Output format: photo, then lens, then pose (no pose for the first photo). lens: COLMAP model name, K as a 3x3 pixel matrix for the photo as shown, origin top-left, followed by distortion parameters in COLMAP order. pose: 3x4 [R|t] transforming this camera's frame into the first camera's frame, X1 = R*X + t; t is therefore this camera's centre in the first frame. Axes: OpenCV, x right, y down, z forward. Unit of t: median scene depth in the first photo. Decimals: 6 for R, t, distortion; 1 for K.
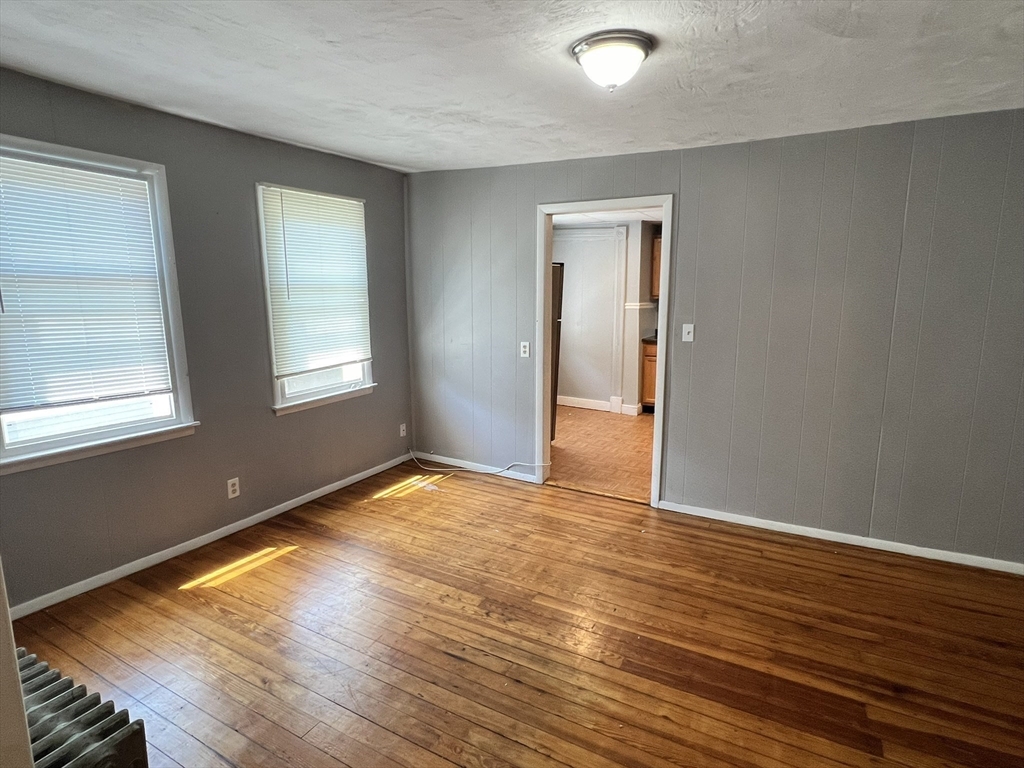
lens RADIAL K [[553.4, 0, 513.4], [0, 553.4, 385.1], [0, 0, 1]] dist [-0.004008, -0.001029]
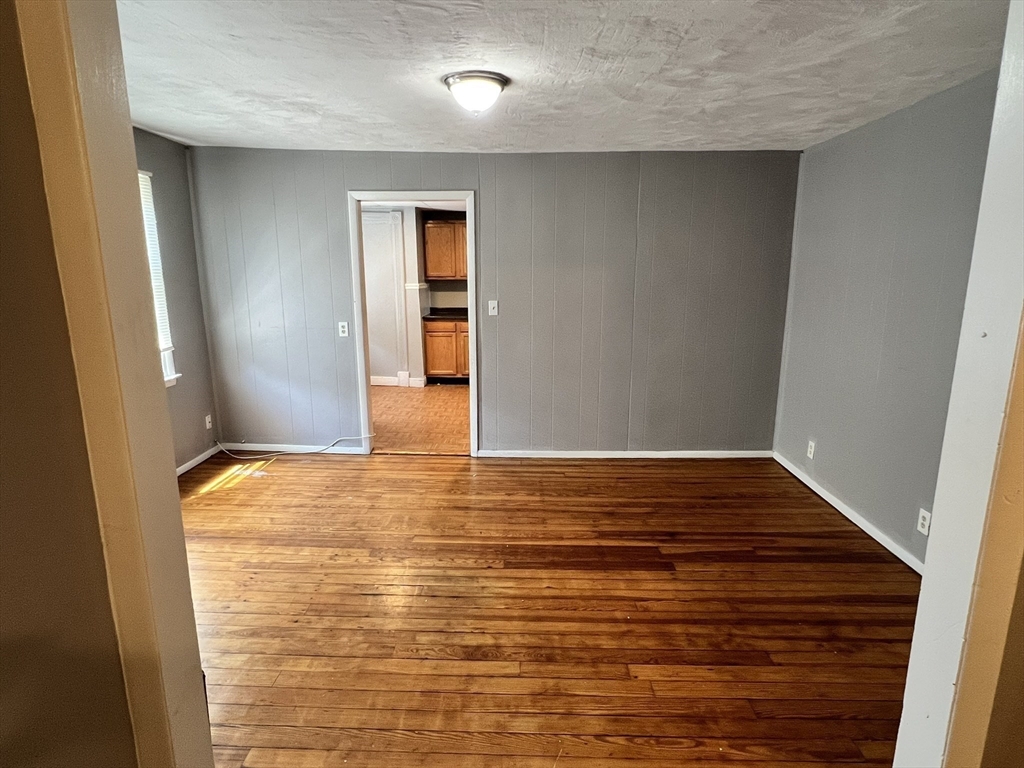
lens RADIAL K [[553.4, 0, 510.5], [0, 553.4, 388.4], [0, 0, 1]] dist [-0.004008, -0.001029]
pose [[0.886758, -0.096966, 0.451948, -0.245984], [0.078565, 0.995140, 0.059358, 0.013537], [-0.455508, -0.017129, 0.890067, -0.110350]]
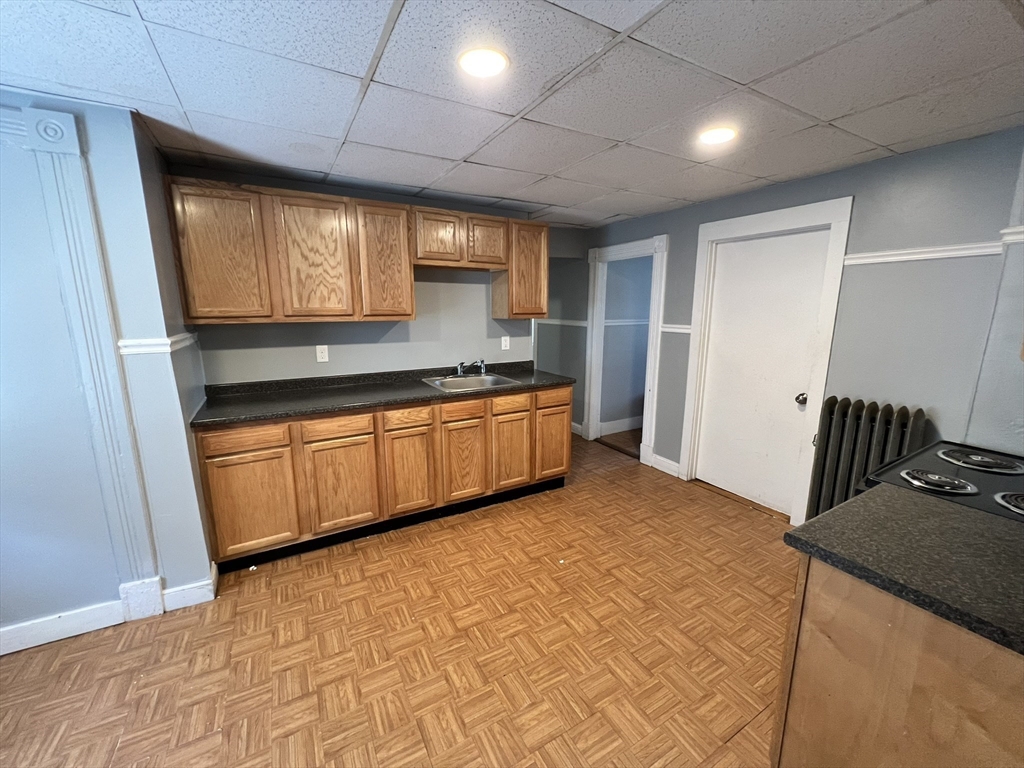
lens RADIAL K [[411.3, 0, 512.4], [0, 411.3, 383.2], [0, 0, 1]] dist [-0.001116, 0.000101]
pose [[0.516226, -0.156927, 0.841953, 0.207497], [0.146569, 0.984755, 0.093677, -0.215335], [-0.843818, 0.075045, 0.531357, 1.278712]]
